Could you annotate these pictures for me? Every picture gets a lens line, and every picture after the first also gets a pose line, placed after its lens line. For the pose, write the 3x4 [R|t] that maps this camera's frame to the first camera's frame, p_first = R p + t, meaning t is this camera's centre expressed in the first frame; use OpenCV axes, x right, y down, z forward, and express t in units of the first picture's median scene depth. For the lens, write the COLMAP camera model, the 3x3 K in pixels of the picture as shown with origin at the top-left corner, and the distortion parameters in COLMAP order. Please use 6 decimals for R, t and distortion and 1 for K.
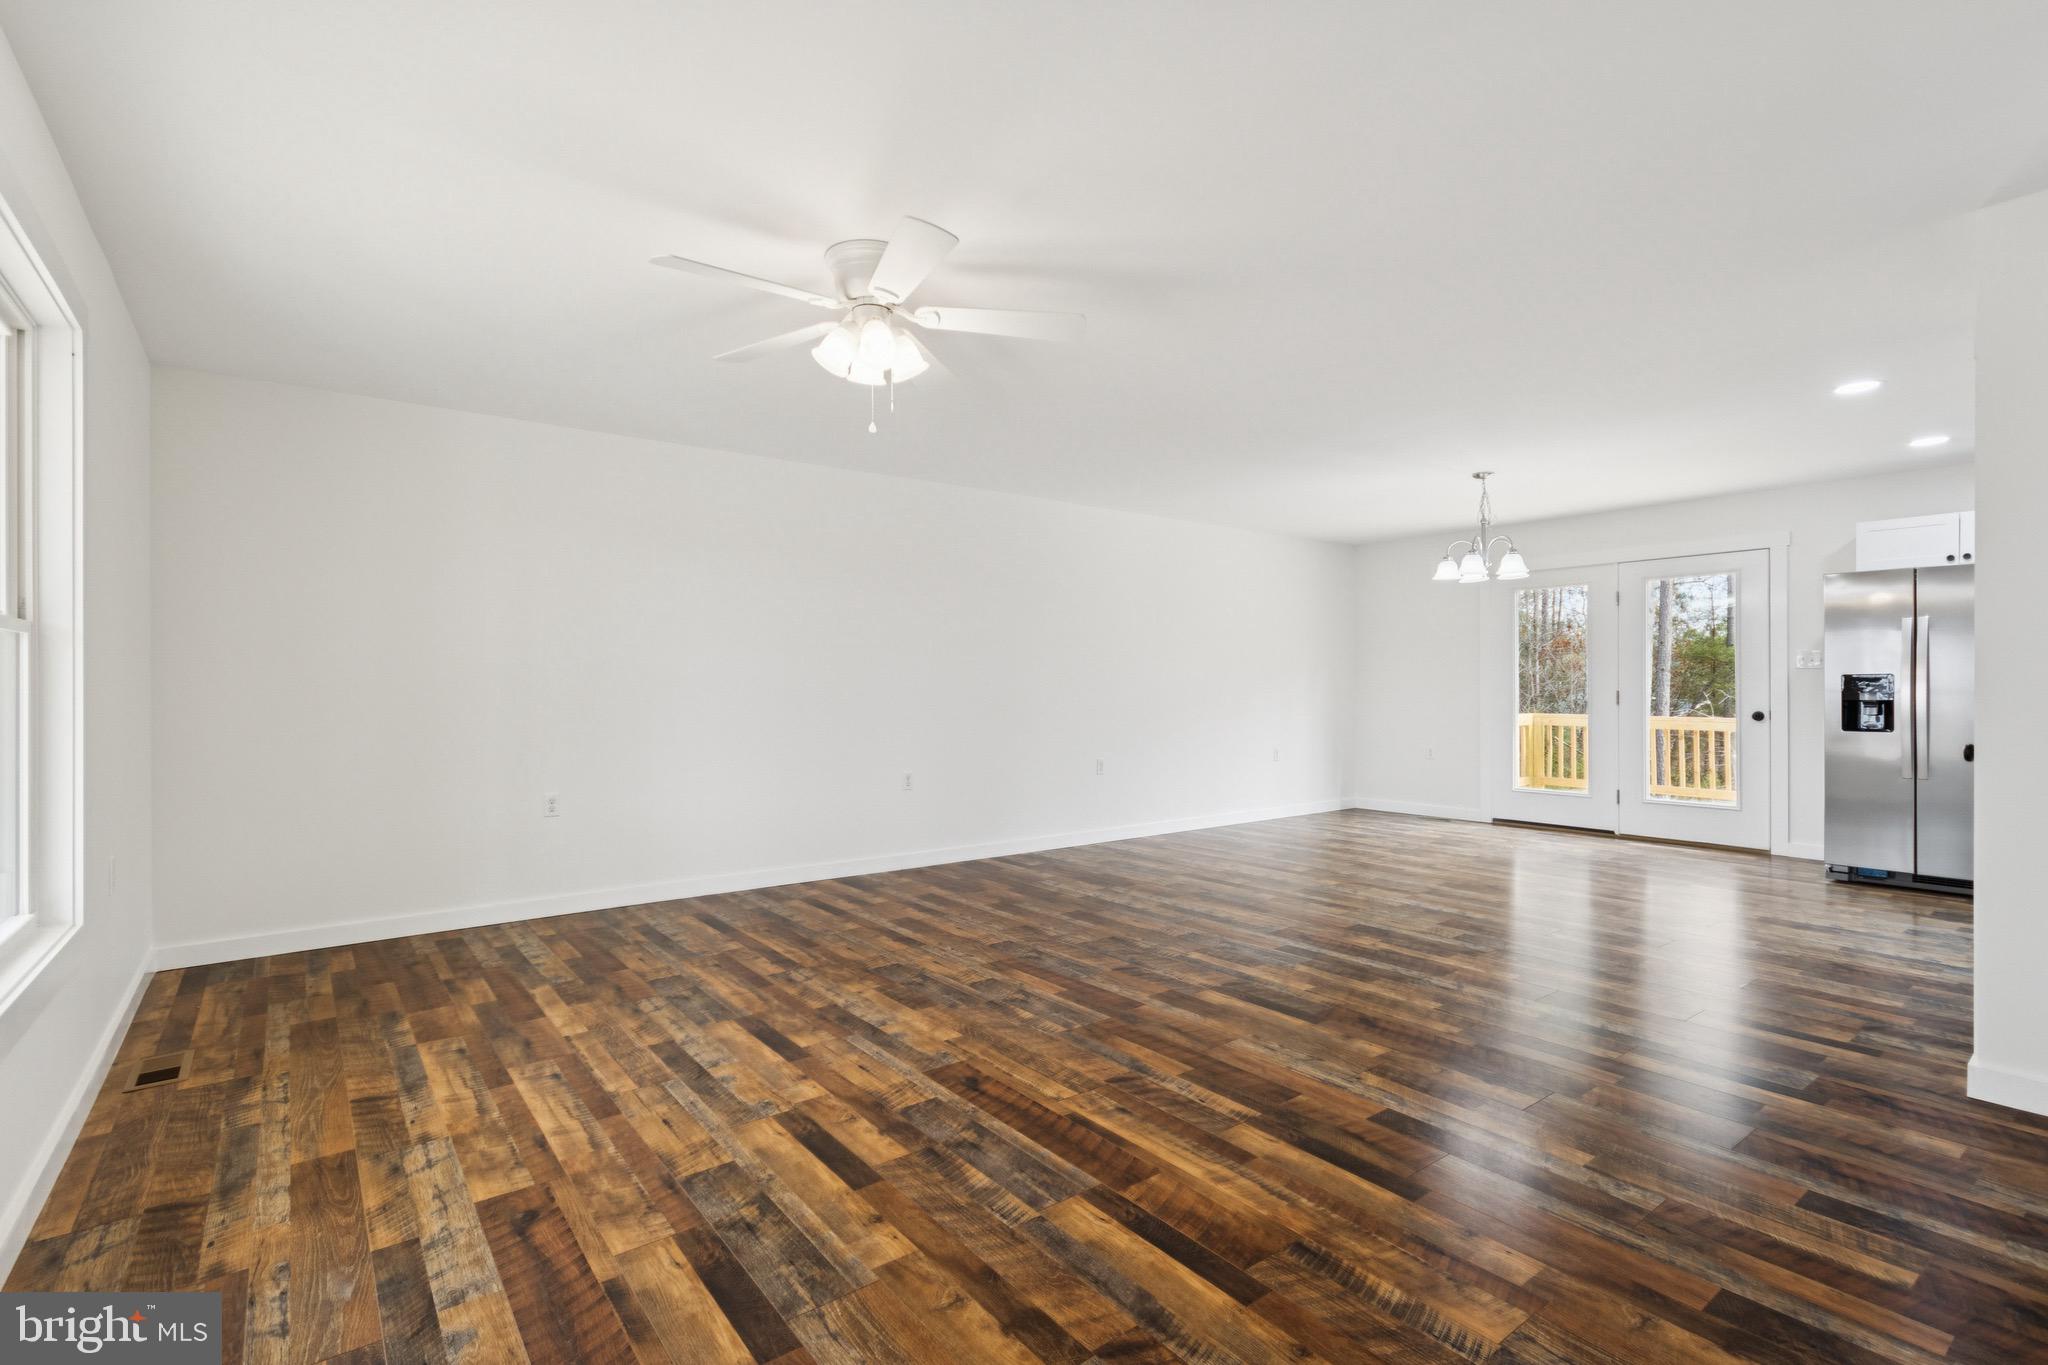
lens RADIAL K [[961.8, 0, 1018.5], [0, 961.8, 696.9], [0, 0, 1]] dist [-0.000116, -0.002301]
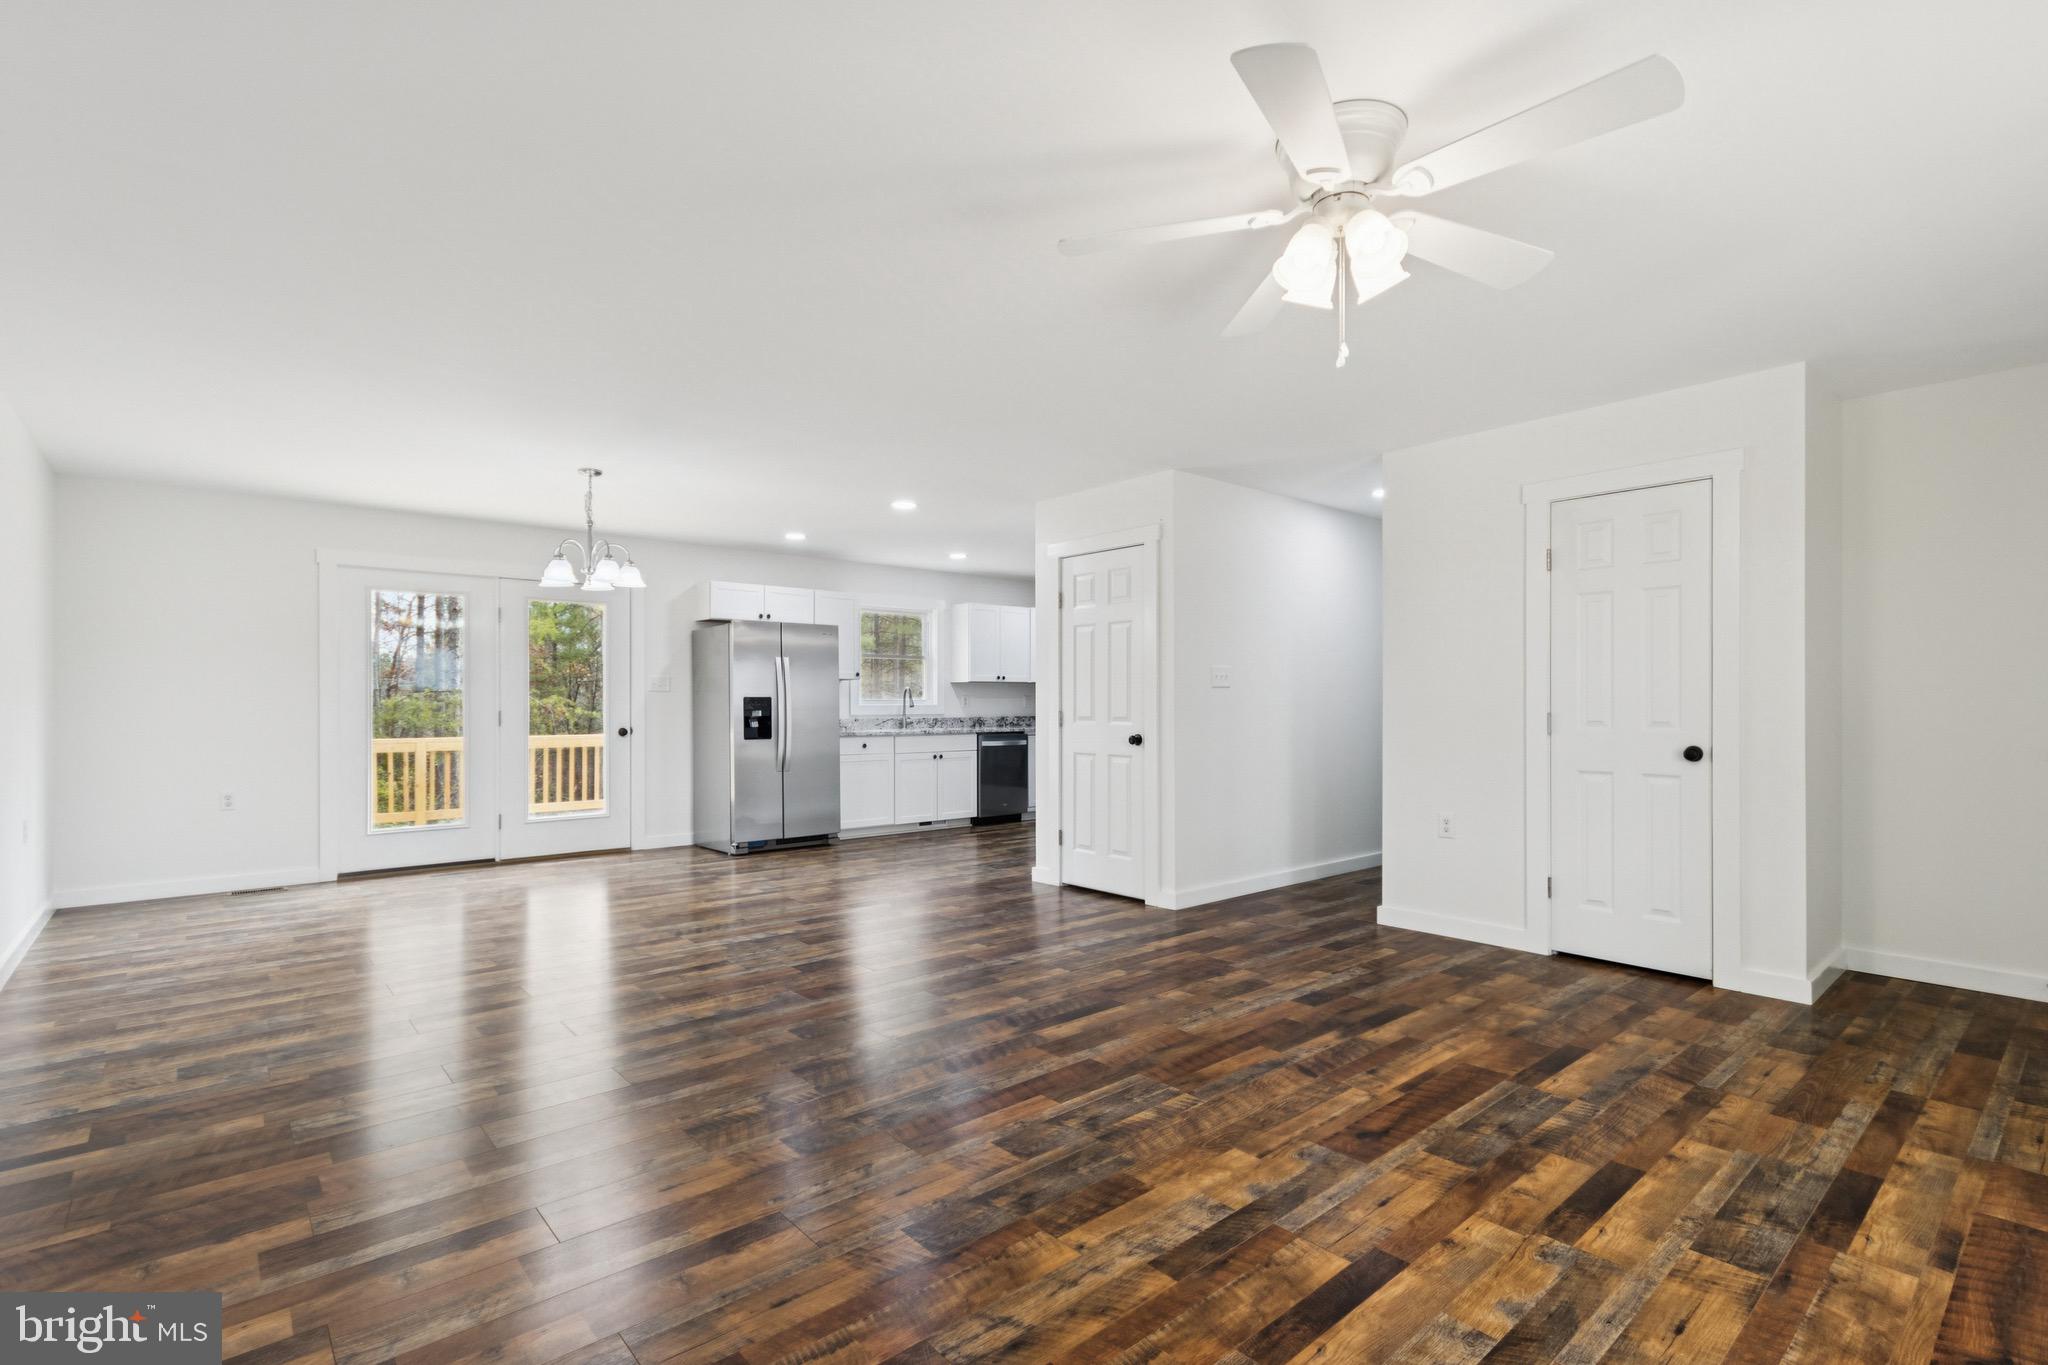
lens RADIAL K [[961.8, 0, 1018.5], [0, 961.8, 696.9], [0, 0, 1]] dist [-0.000116, -0.002301]
pose [[-0.066587, 0.009068, 0.997739, -0.920584], [0.013983, 0.999869, -0.008155, -0.013961], [-0.997683, 0.013409, -0.066705, 1.354159]]
